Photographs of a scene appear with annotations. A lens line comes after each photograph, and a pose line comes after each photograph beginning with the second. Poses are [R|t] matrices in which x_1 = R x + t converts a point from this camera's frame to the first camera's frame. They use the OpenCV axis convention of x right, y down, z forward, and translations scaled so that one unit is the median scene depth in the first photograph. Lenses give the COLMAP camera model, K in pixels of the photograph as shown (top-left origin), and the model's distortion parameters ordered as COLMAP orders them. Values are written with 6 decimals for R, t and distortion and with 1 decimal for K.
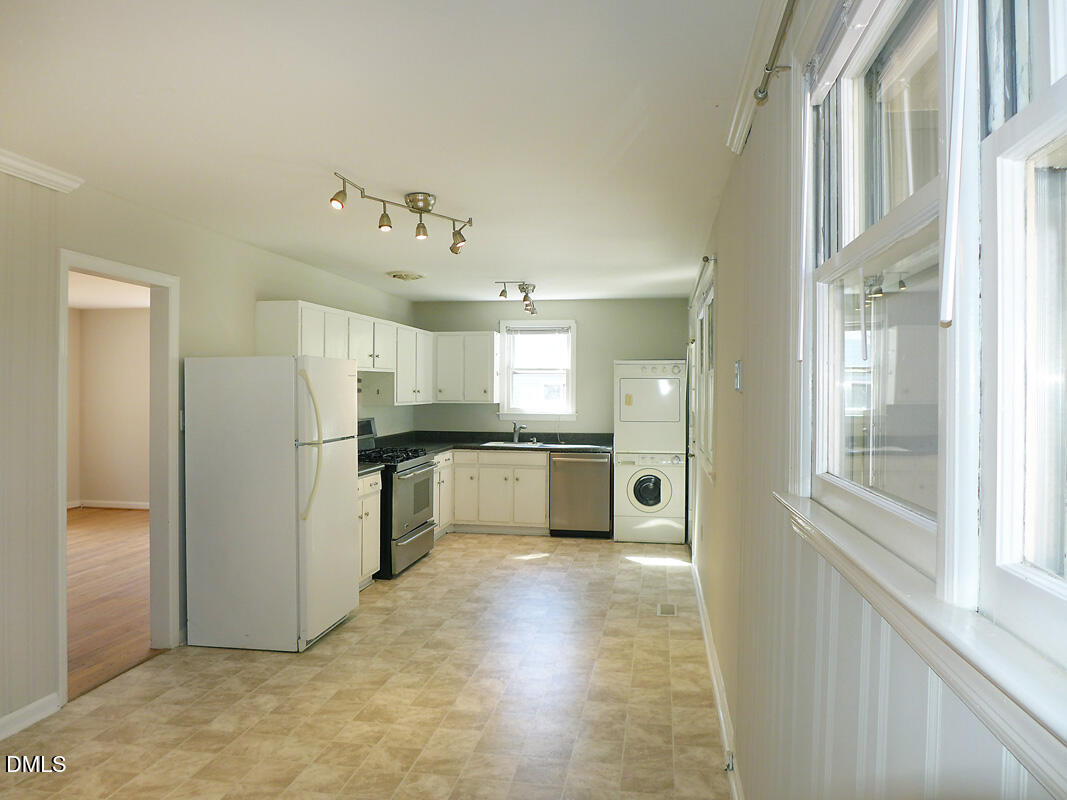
lens RADIAL K [[783.9, 0, 510.6], [0, 783.9, 398.9], [0, 0, 1]] dist [-0.044984, 0.006120]
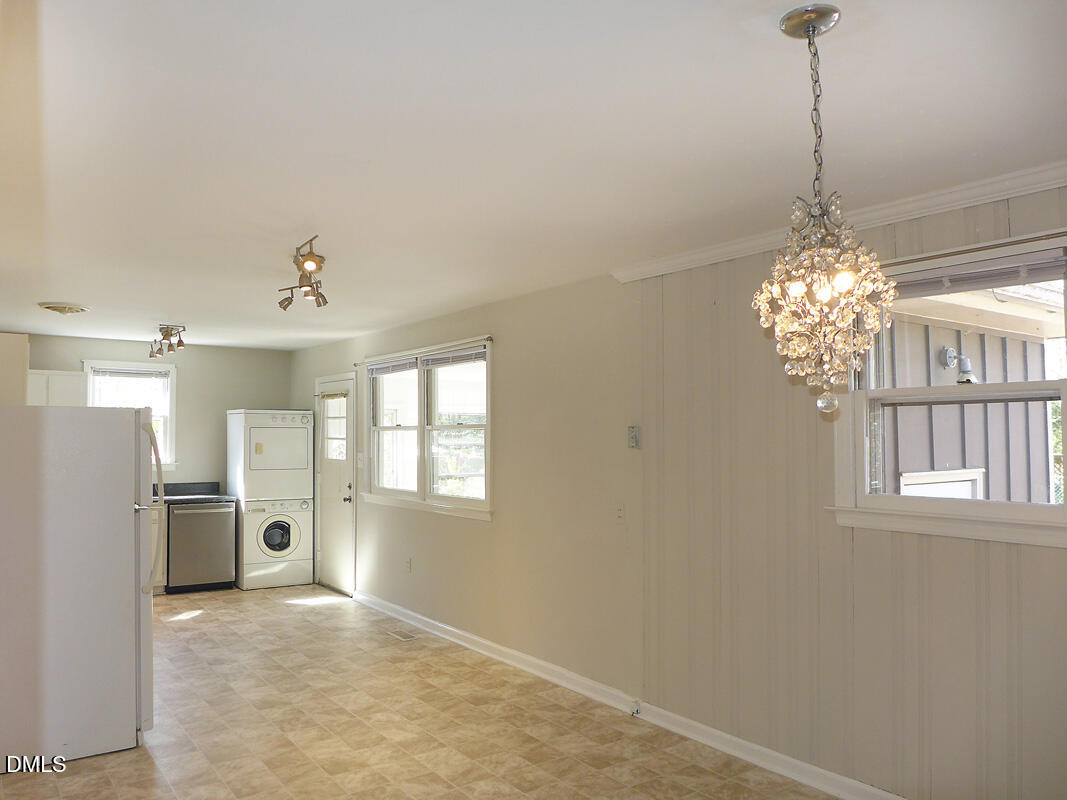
lens RADIAL K [[783.9, 0, 510.6], [0, 783.9, 398.9], [0, 0, 1]] dist [-0.044984, 0.006120]
pose [[0.712641, 0.032921, 0.700756, -0.303882], [0.003934, 0.998695, -0.050918, -0.009584], [-0.701518, 0.039043, 0.711582, 0.039718]]
